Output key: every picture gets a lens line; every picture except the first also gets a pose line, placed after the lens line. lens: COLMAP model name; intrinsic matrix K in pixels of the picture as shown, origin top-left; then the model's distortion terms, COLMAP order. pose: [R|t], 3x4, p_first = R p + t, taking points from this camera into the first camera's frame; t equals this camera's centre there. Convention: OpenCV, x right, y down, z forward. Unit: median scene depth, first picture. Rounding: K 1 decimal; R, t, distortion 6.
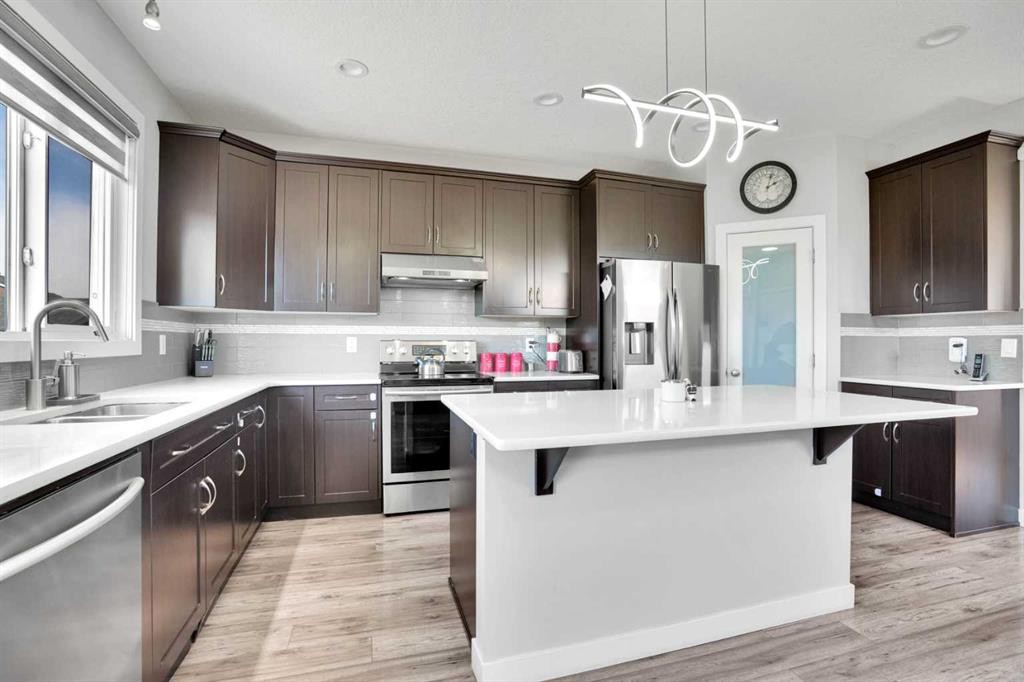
lens RADIAL K [[482.1, 0, 511.4], [0, 482.1, 346.9], [0, 0, 1]] dist [-0.068763, 0.027732]
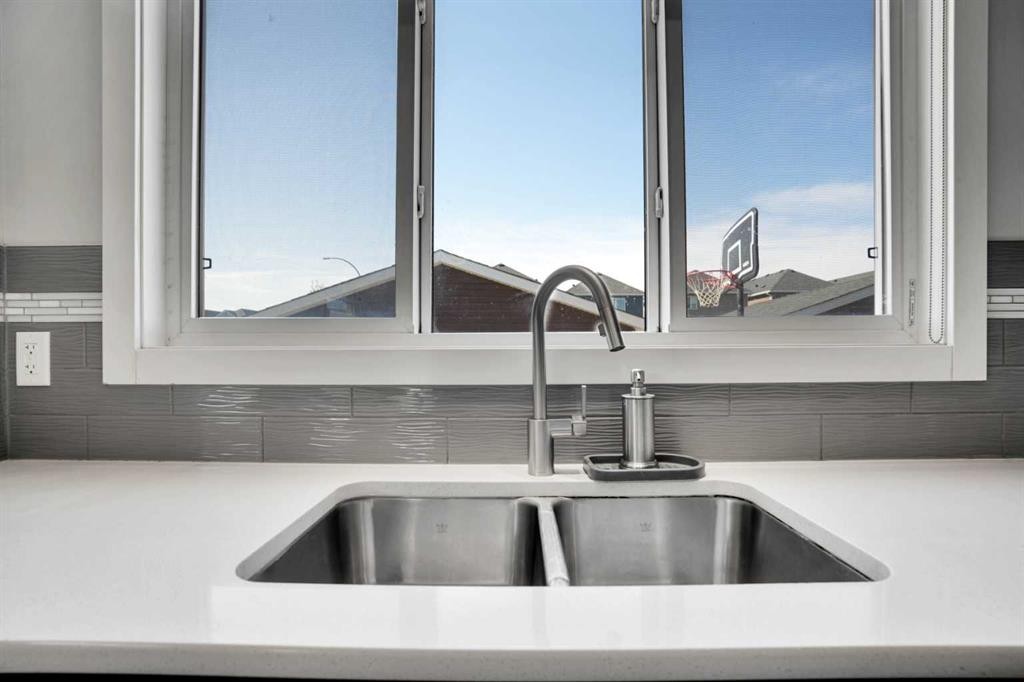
lens RADIAL K [[482.1, 0, 511.4], [0, 482.1, 346.9], [0, 0, 1]] dist [-0.068763, 0.027732]
pose [[-0.289906, -0.008385, -0.957018, -0.281442], [-0.003962, 0.999964, -0.007561, -0.006478], [0.957047, 0.001600, -0.289929, 0.674675]]
